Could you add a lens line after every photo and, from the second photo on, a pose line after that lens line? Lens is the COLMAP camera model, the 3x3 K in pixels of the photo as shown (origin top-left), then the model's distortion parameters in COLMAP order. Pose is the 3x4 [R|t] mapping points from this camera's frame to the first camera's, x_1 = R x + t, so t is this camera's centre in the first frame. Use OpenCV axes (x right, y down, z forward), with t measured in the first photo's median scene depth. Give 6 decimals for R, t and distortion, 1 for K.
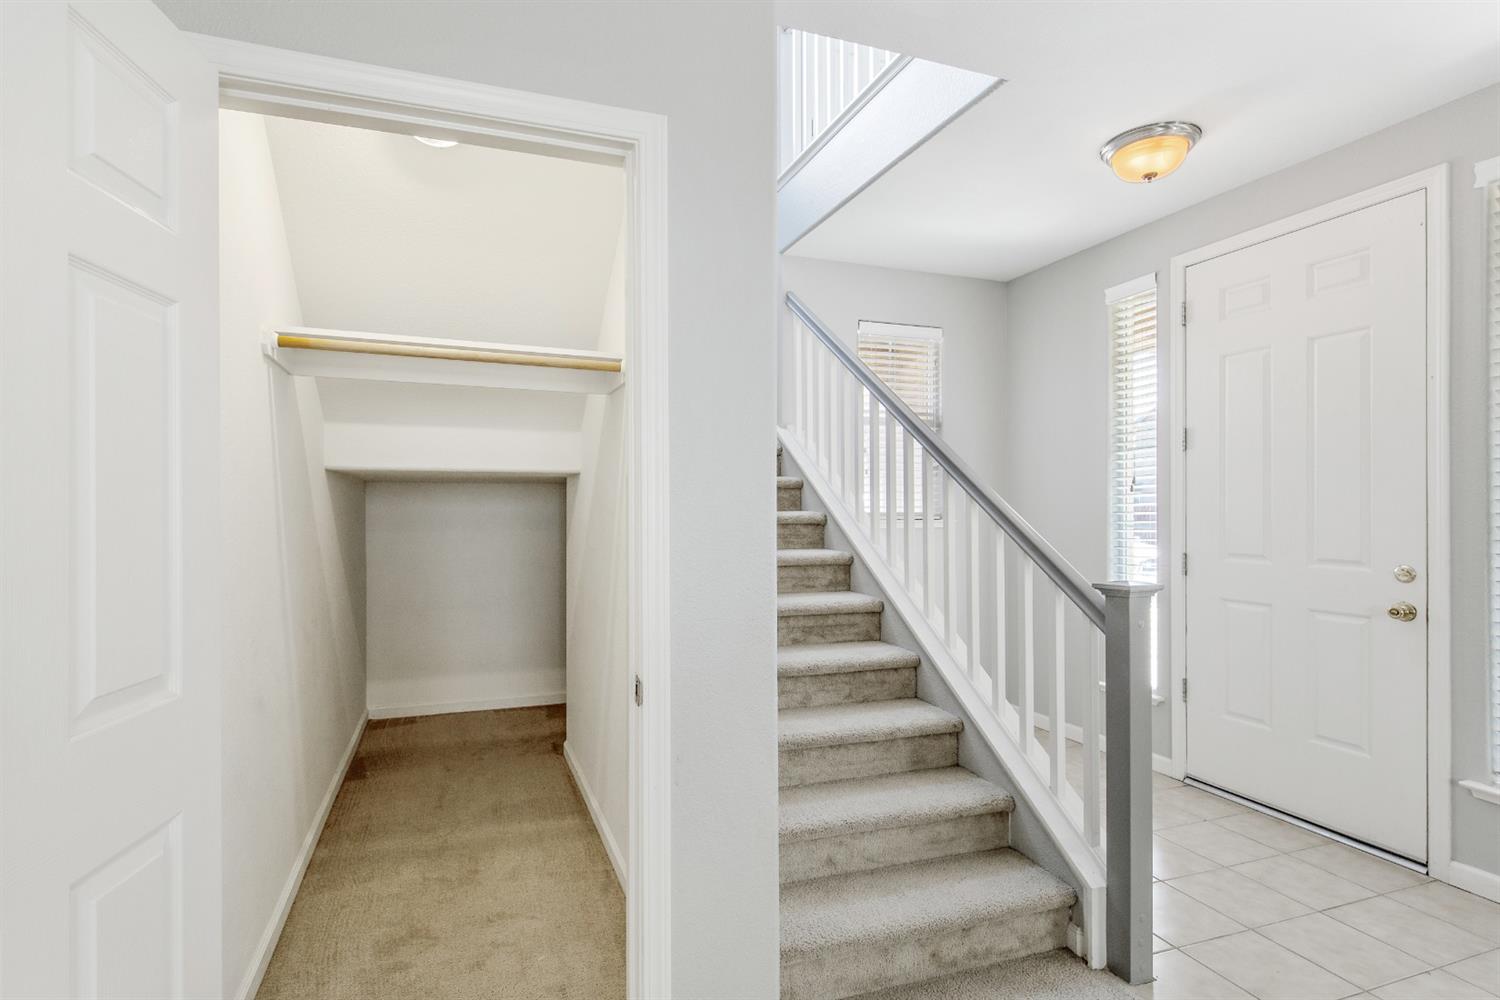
lens RADIAL K [[713.1, 0, 694.7], [0, 713.1, 509.7], [0, 0, 1]] dist [-0.000059, -0.000471]
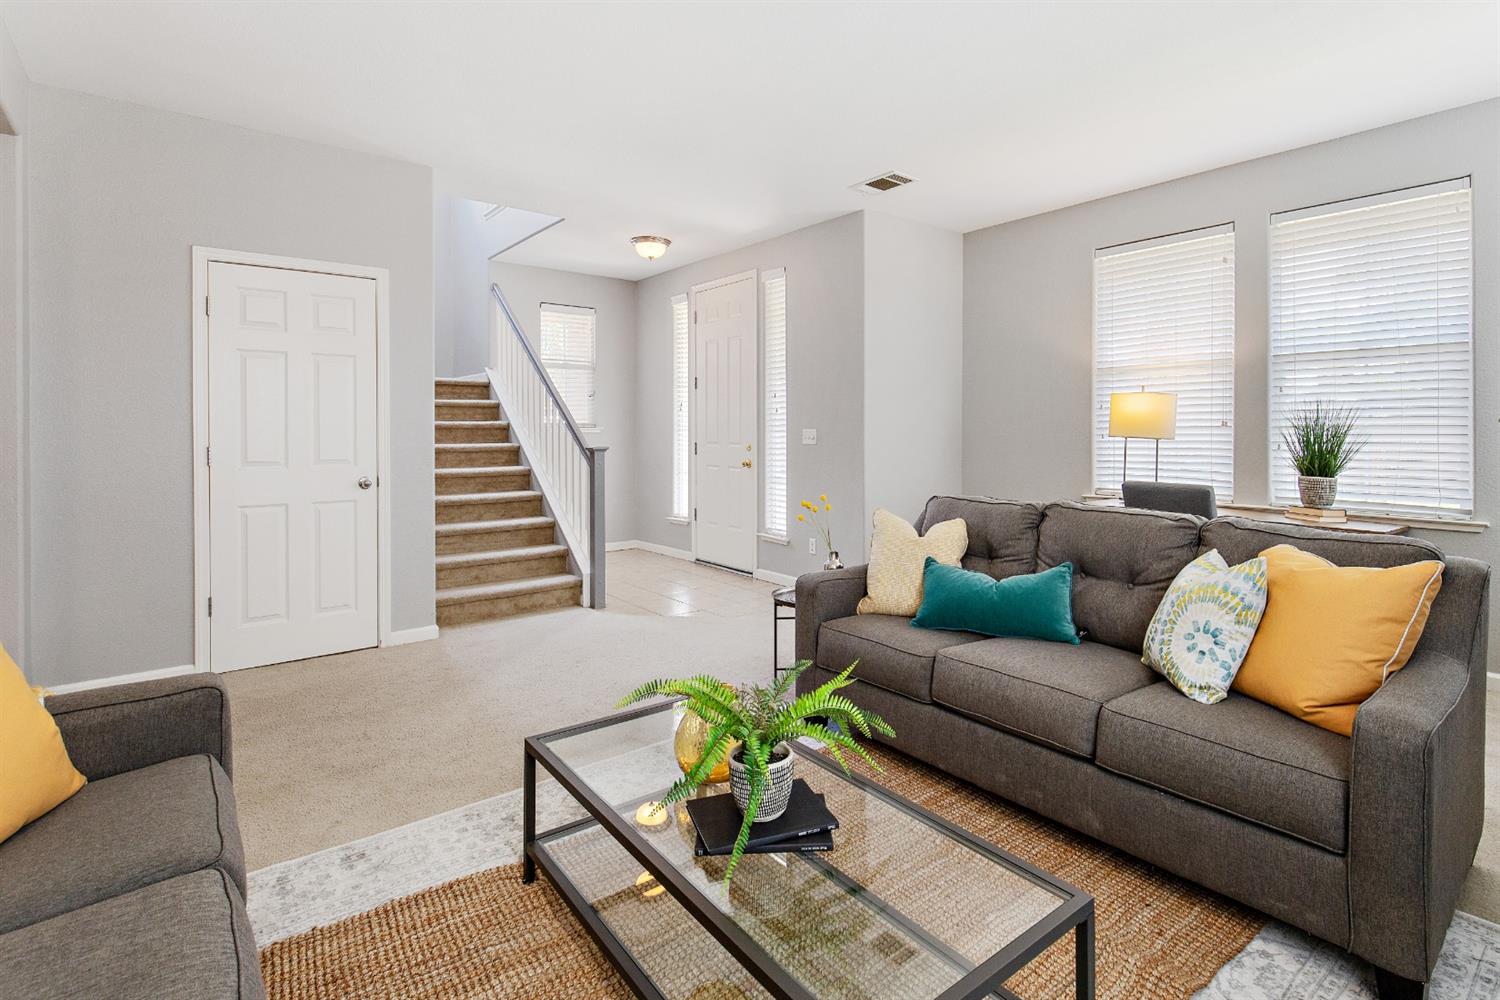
lens RADIAL K [[713.1, 0, 671.0], [0, 713.1, 438.9], [0, 0, 1]] dist [-0.000059, -0.000471]
pose [[0.965161, -0.002944, 0.261641, 0.165608], [-0.000096, 0.999933, 0.011607, 0.037040], [-0.261658, -0.011228, 0.965095, -1.099804]]
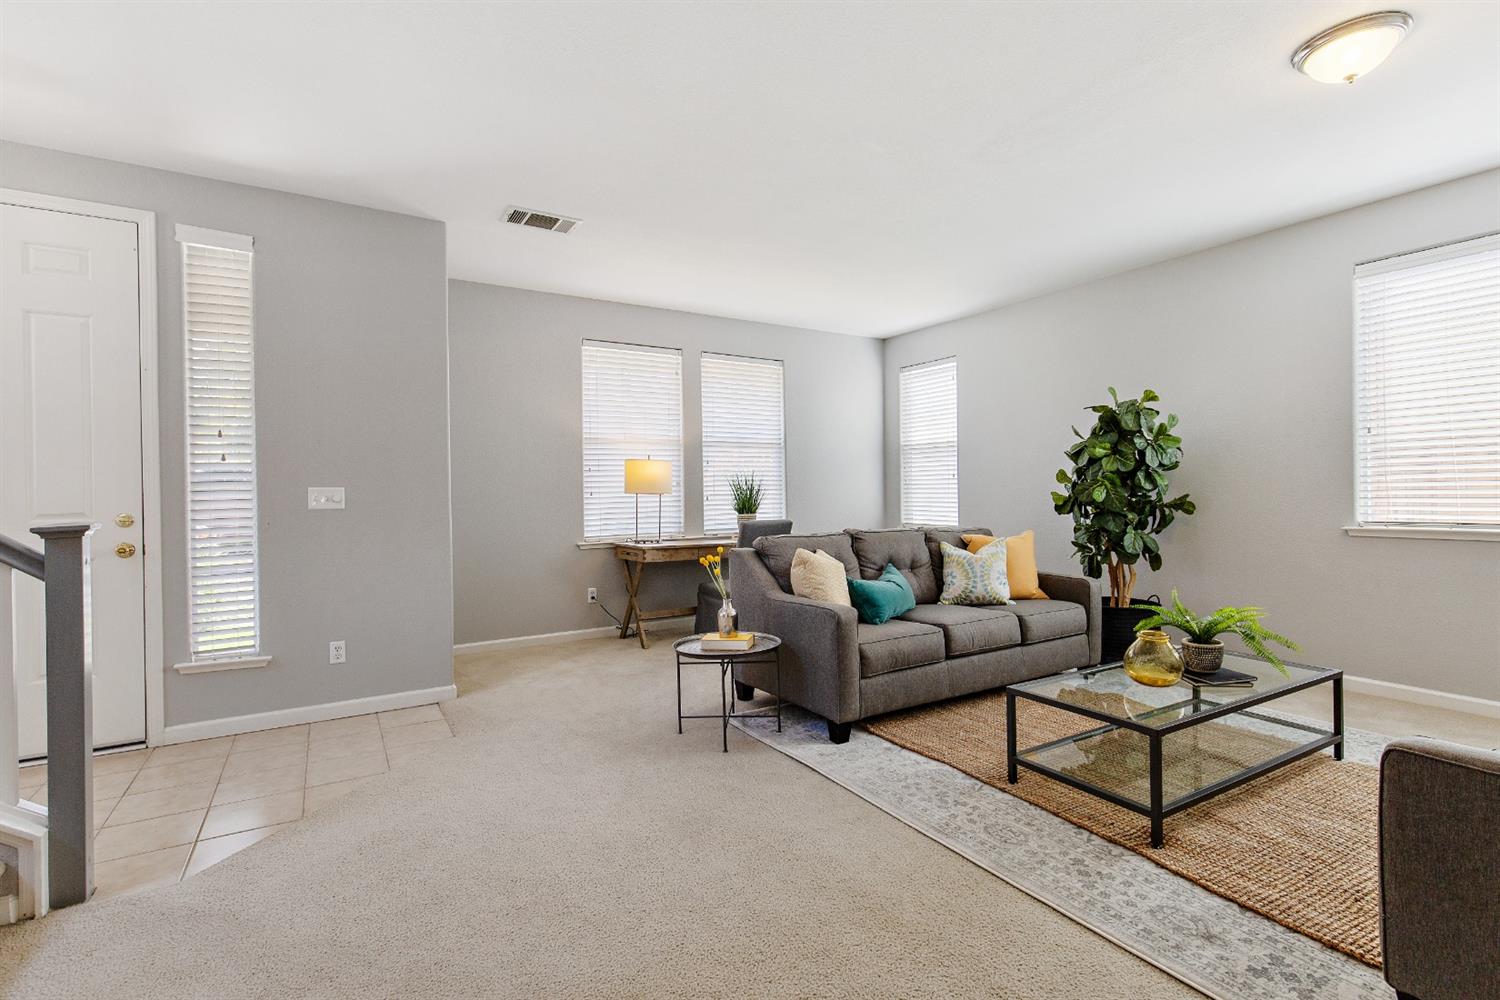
lens RADIAL K [[713.1, 0, 745.3], [0, 713.1, 500.2], [0, 0, 1]] dist [-0.000059, -0.000471]
pose [[-0.218461, -0.009572, 0.975799, -0.473154], [0.009774, 0.999880, 0.011996, 0.048584], [-0.975797, 0.012158, -0.218341, 0.195846]]
